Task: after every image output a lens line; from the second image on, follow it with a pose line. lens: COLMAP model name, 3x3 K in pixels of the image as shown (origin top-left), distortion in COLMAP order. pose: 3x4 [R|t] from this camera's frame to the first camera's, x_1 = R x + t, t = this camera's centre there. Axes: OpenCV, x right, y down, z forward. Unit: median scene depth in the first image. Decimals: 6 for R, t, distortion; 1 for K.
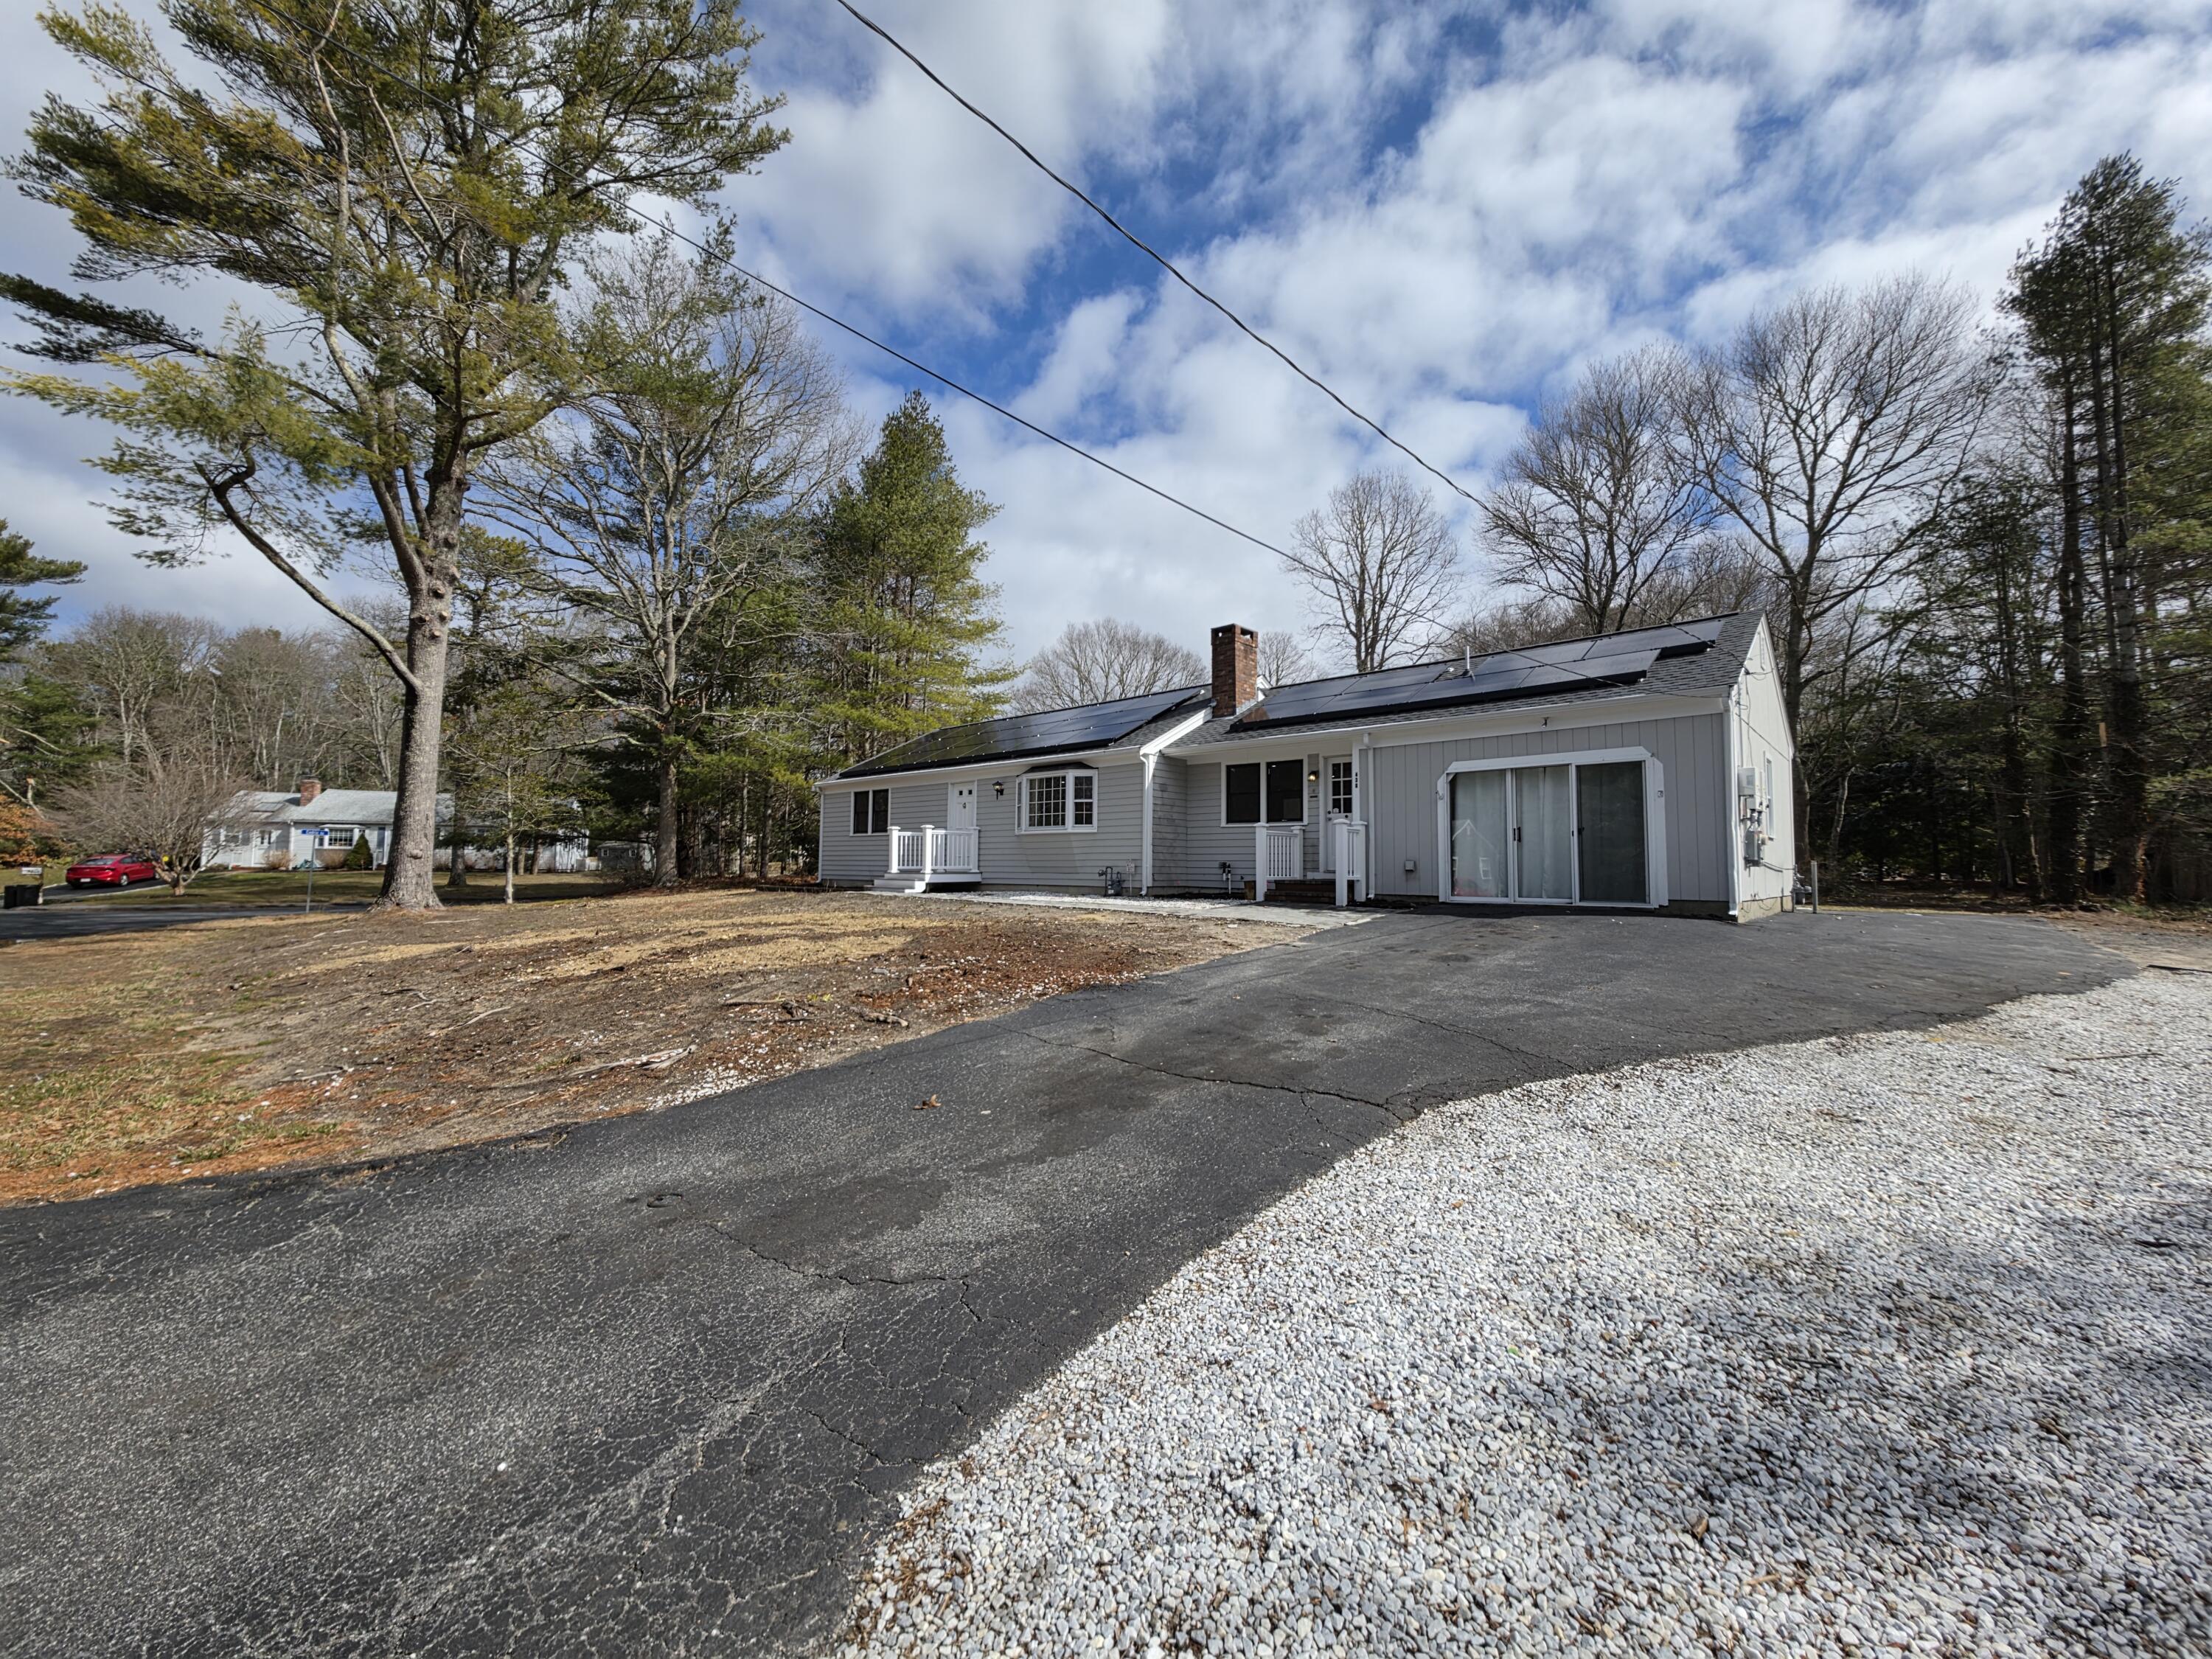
lens RADIAL K [[907.7, 0, 1105.2], [0, 907.7, 823.8], [0, 0, 1]] dist [0.011735, -0.001263]
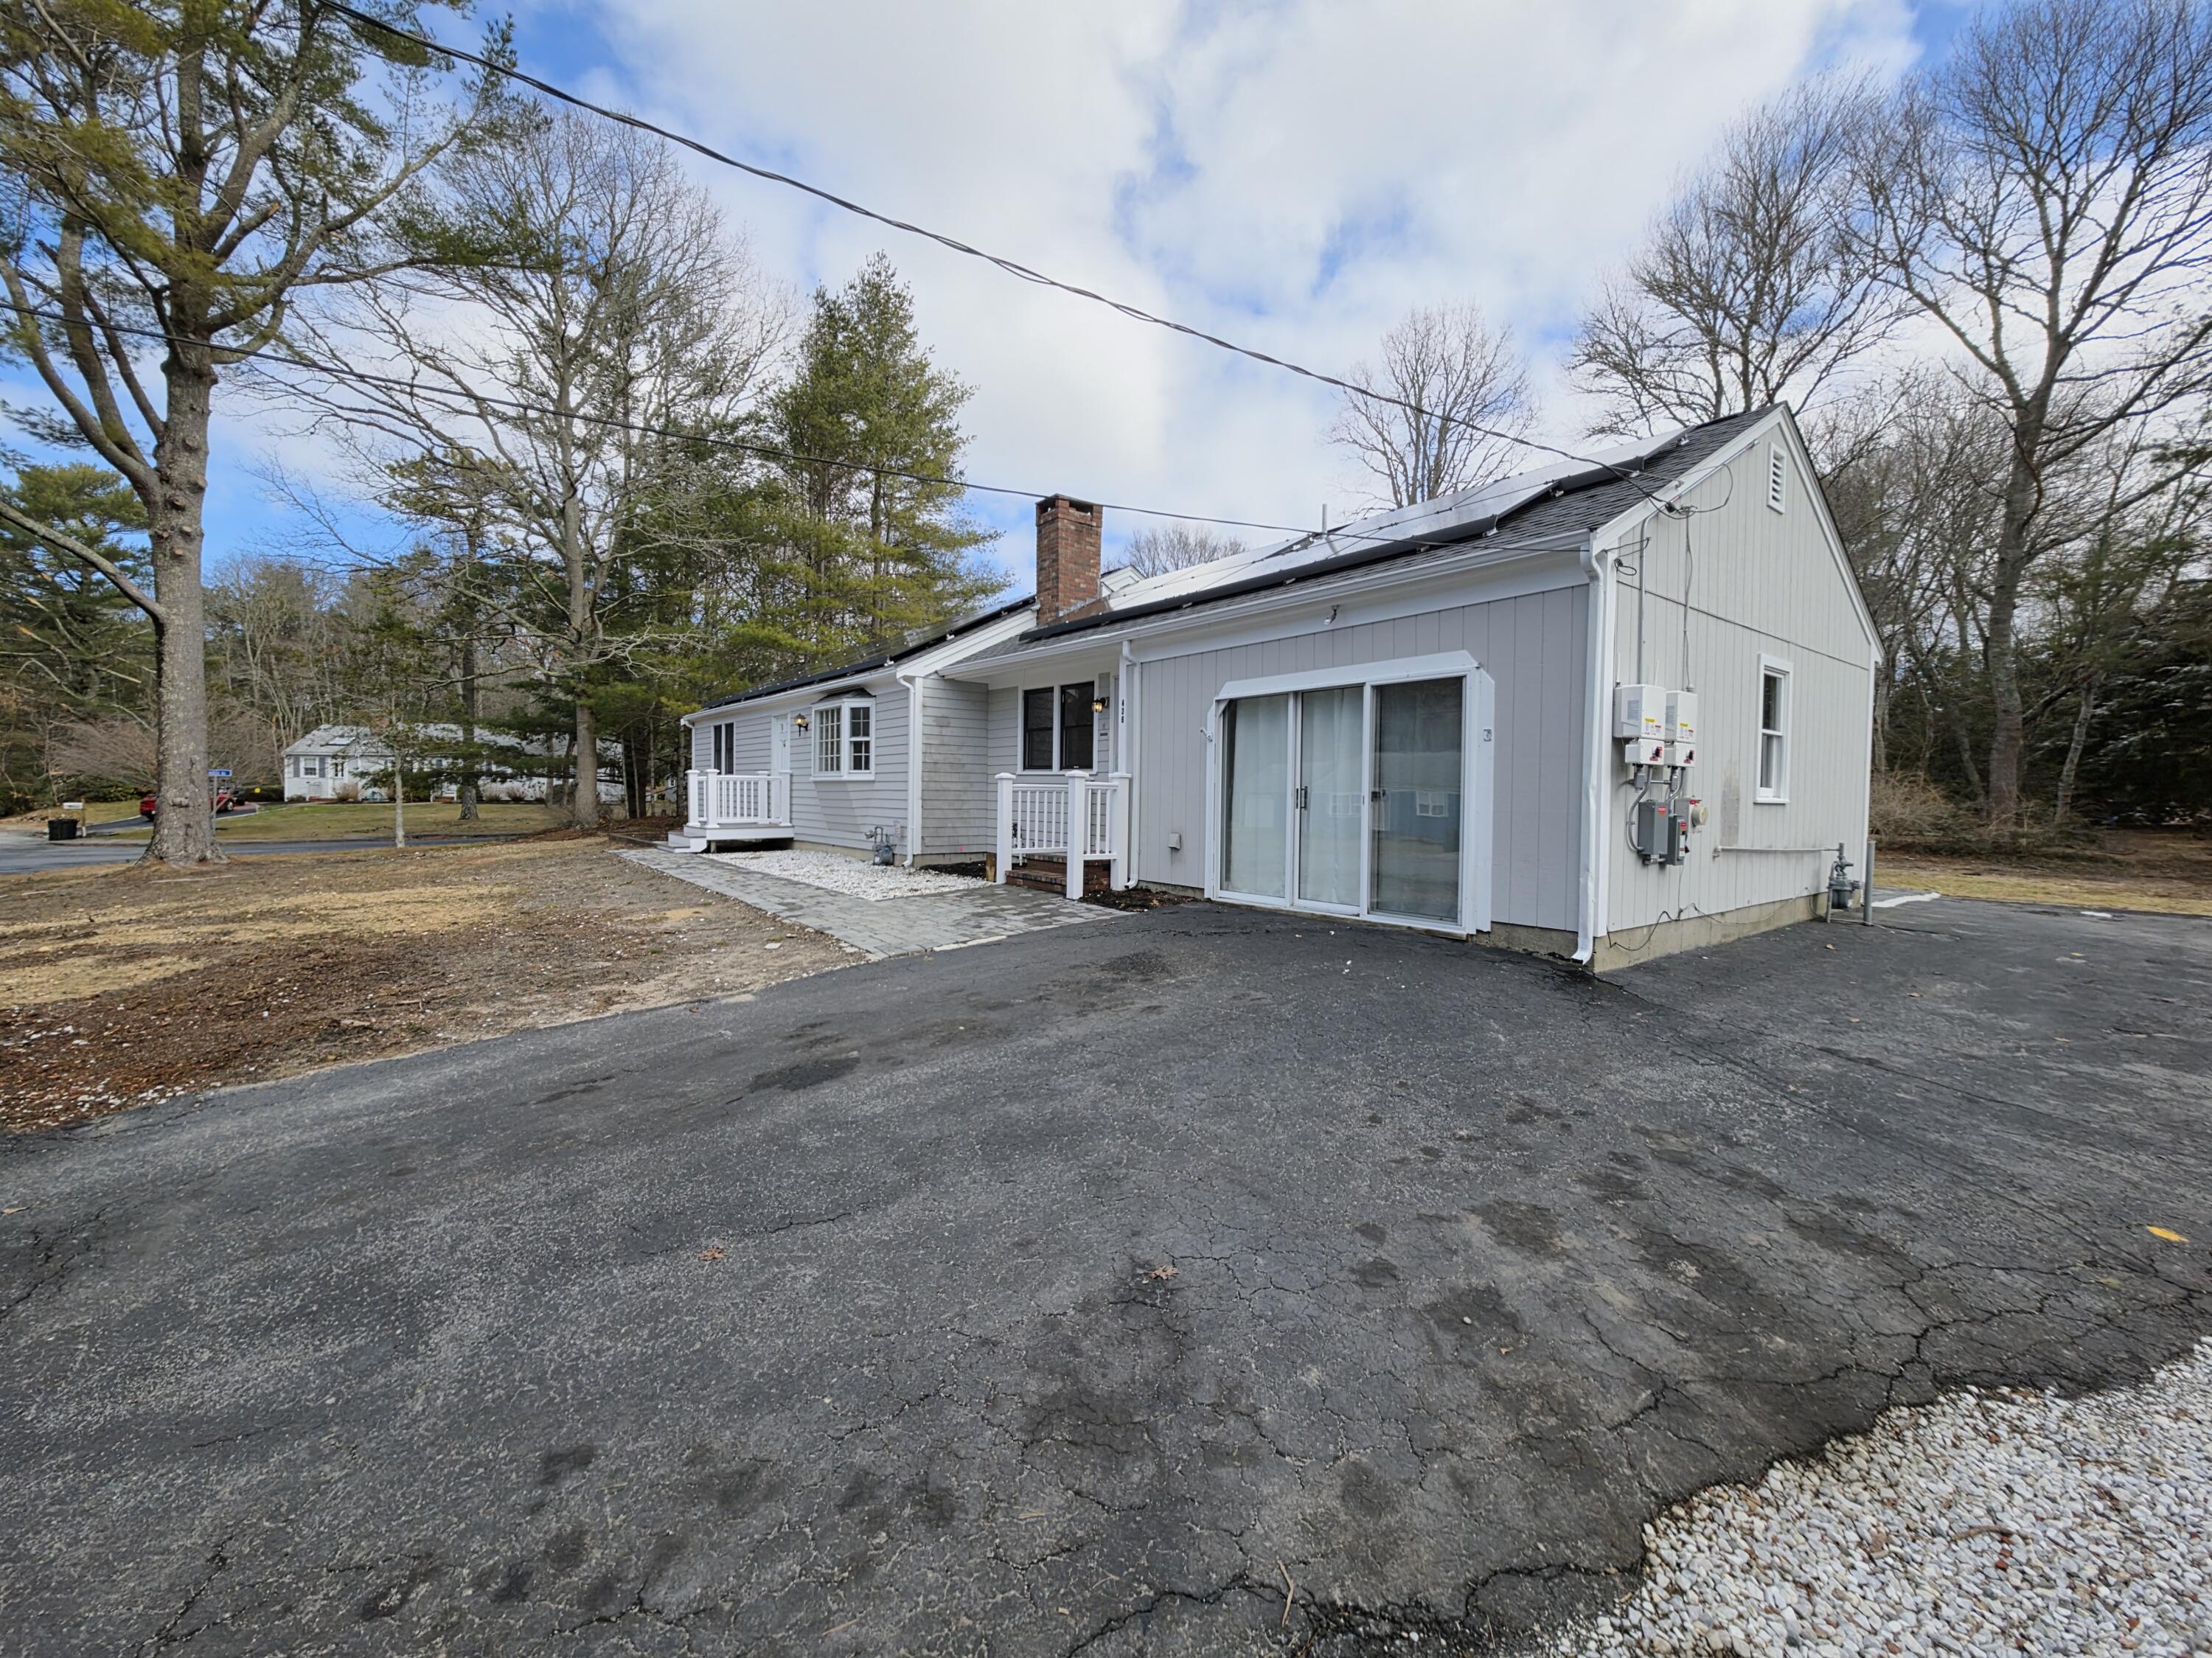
lens RADIAL K [[907.6, 0, 1104.4], [0, 907.6, 819.8], [0, 0, 1]] dist [0.011735, -0.001263]
pose [[0.985943, 0.007152, -0.166932, 0.302853], [0.006495, 0.996688, 0.081066, -0.017708], [0.166958, -0.081010, 0.982630, 0.266030]]
